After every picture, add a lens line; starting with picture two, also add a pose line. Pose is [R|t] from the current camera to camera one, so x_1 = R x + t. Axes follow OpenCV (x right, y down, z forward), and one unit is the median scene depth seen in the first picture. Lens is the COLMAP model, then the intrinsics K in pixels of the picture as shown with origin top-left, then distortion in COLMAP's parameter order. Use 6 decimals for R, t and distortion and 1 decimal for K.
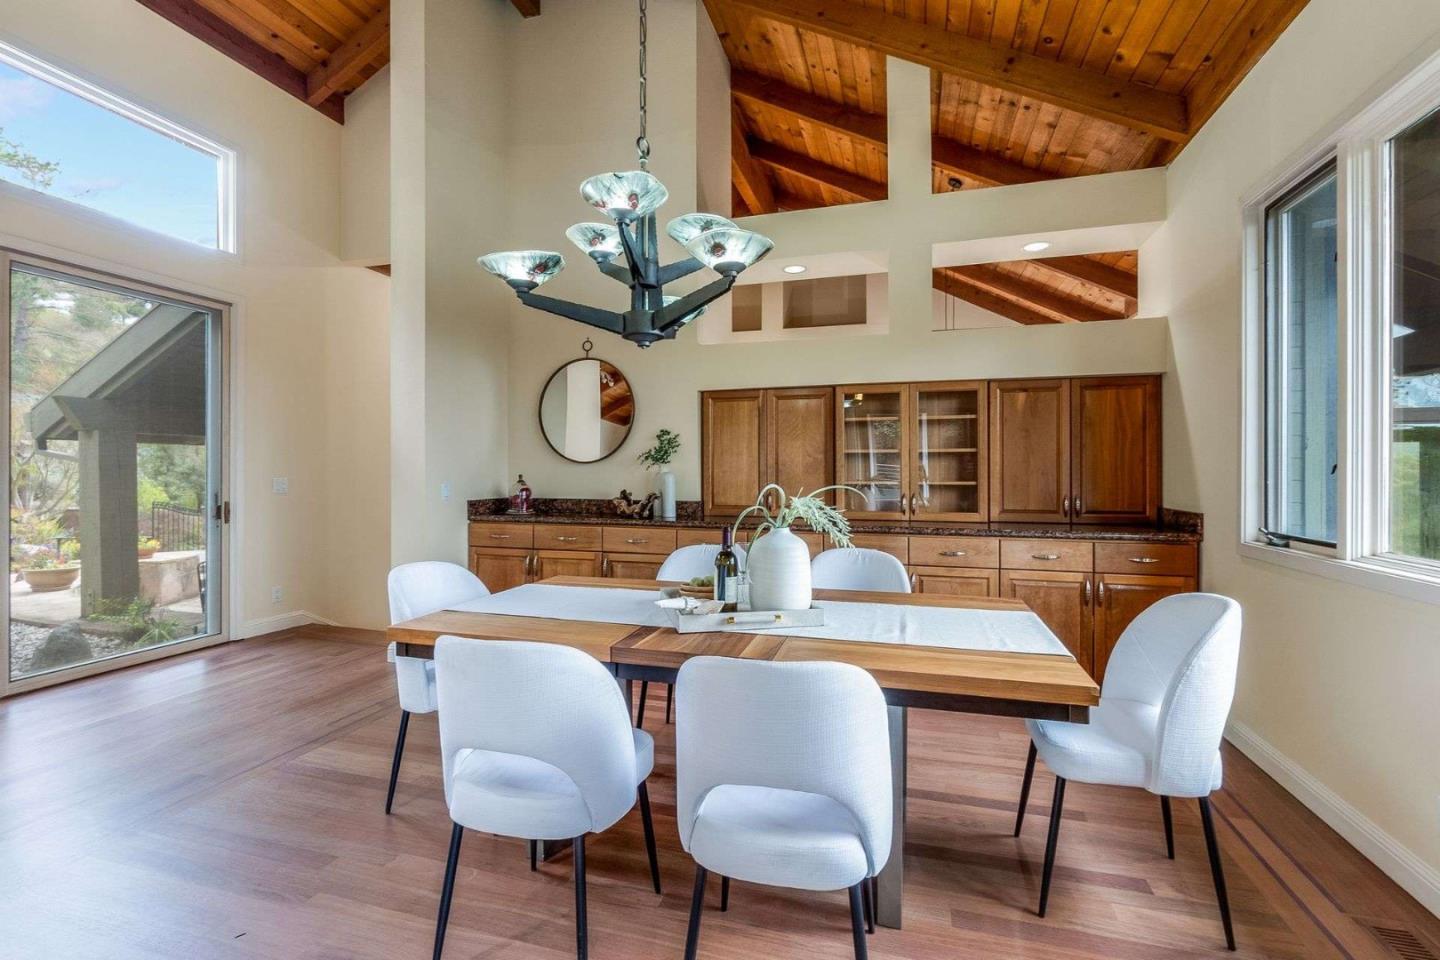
lens RADIAL K [[625.8, 0, 722.1], [0, 625.8, 485.9], [0, 0, 1]] dist [-0.014926, 0.000962]
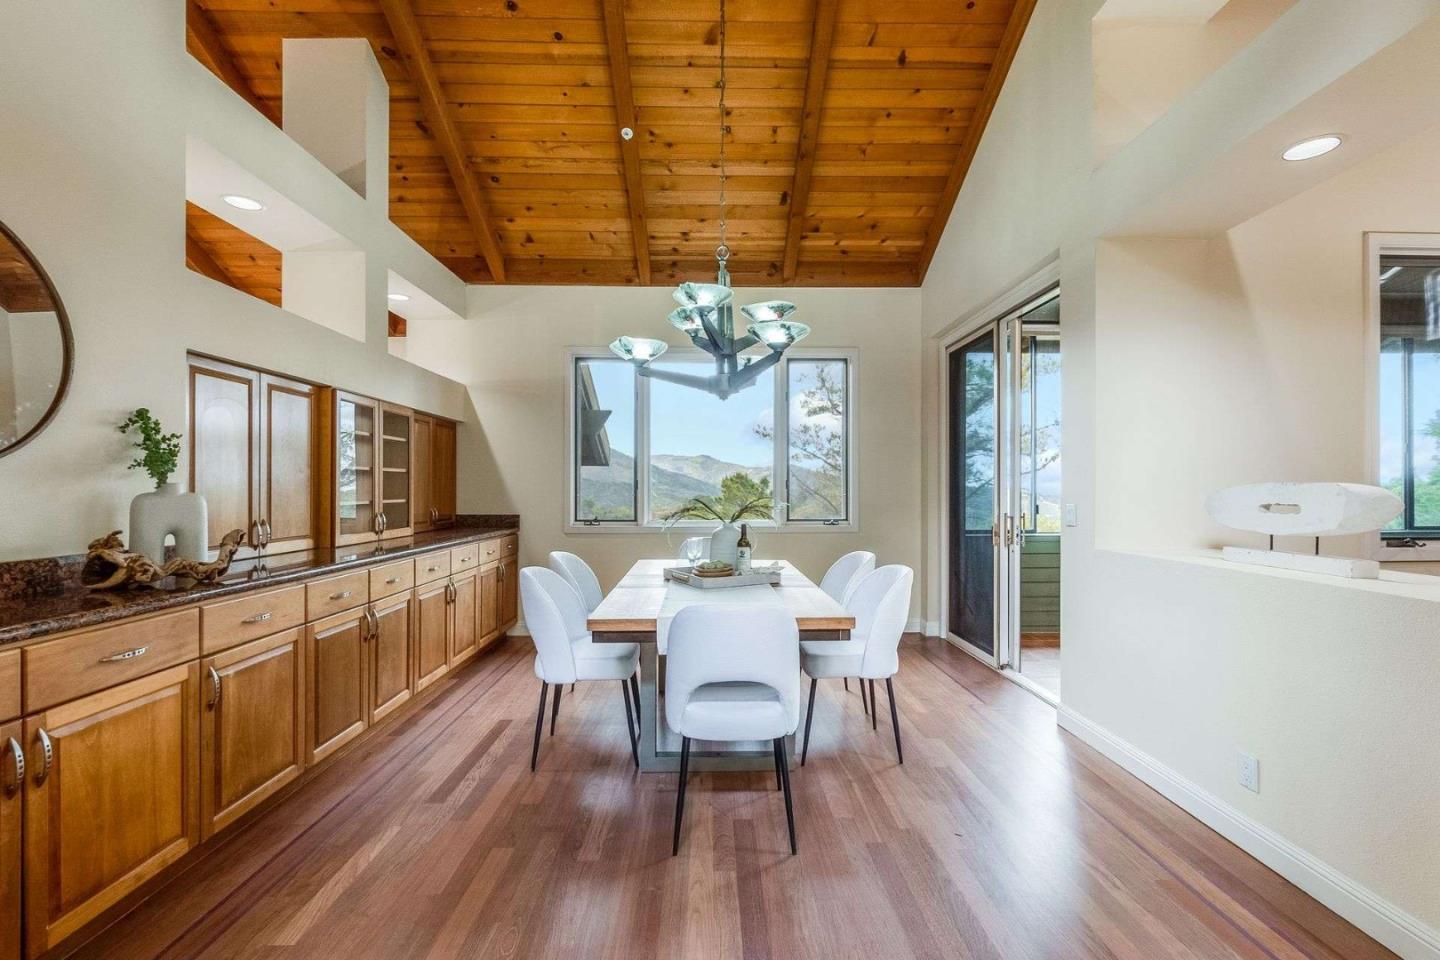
lens RADIAL K [[625.8, 0, 722.1], [0, 625.8, 485.9], [0, 0, 1]] dist [-0.014926, 0.000962]
pose [[-0.301408, 0.003772, 0.953488, -0.774062], [0.019504, 0.999807, 0.002210, -0.020395], [-0.953296, 0.019263, -0.301423, 0.757520]]
